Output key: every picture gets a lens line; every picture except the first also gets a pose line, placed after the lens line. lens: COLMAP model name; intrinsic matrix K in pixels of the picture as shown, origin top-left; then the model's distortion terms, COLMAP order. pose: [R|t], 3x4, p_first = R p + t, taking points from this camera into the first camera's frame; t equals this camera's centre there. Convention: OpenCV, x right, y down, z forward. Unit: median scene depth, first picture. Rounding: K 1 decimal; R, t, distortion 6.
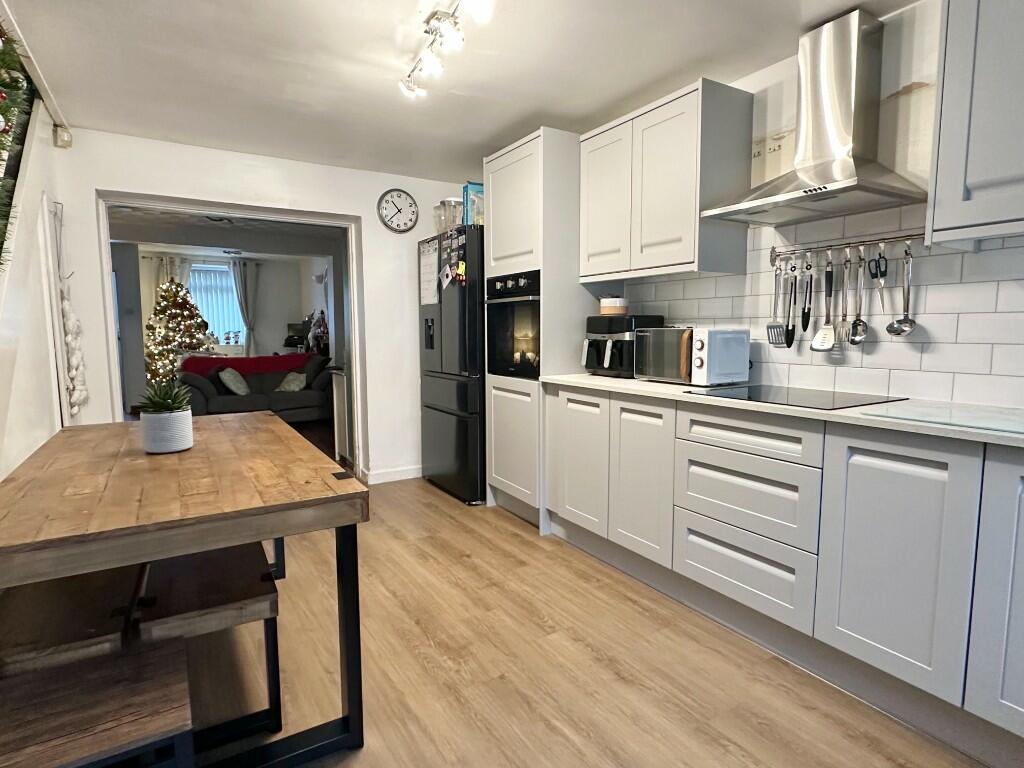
lens RADIAL K [[560.2, 0, 510.0], [0, 560.2, 386.1], [0, 0, 1]] dist [-0.001611, 0.002191]
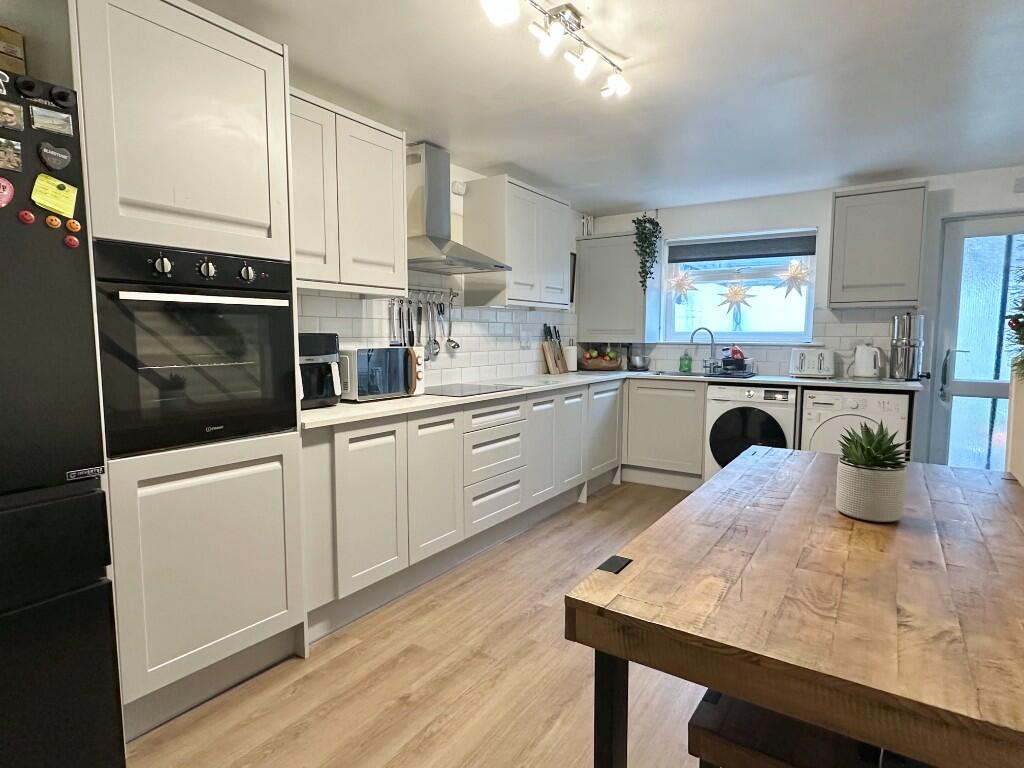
lens RADIAL K [[560.2, 0, 513.0], [0, 560.2, 386.0], [0, 0, 1]] dist [-0.001611, 0.002191]
pose [[-0.423784, -0.076403, 0.902535, -0.814088], [0.096110, 0.987018, 0.128683, -0.151995], [-0.900650, 0.141277, -0.410939, 1.298280]]
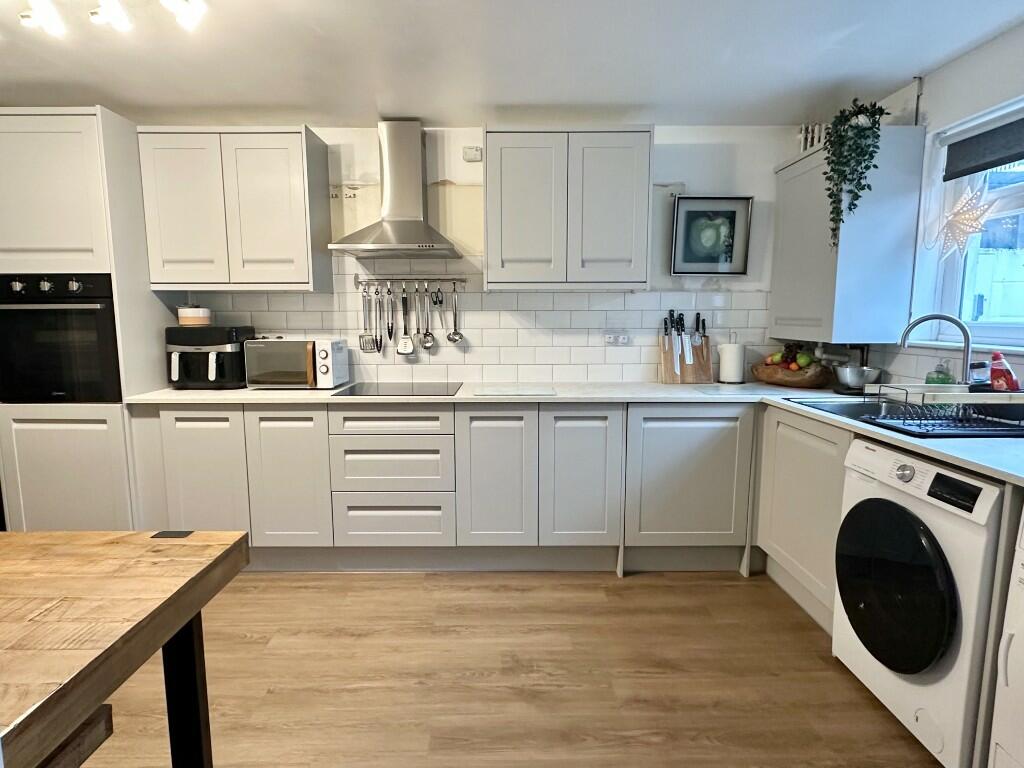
lens RADIAL K [[560.2, 0, 507.5], [0, 560.2, 387.9], [0, 0, 1]] dist [-0.001611, 0.002191]
pose [[0.515708, -0.105963, 0.850186, -0.465089], [0.087837, 0.993633, 0.070561, -0.051754], [-0.852250, 0.038289, 0.521732, 0.056833]]
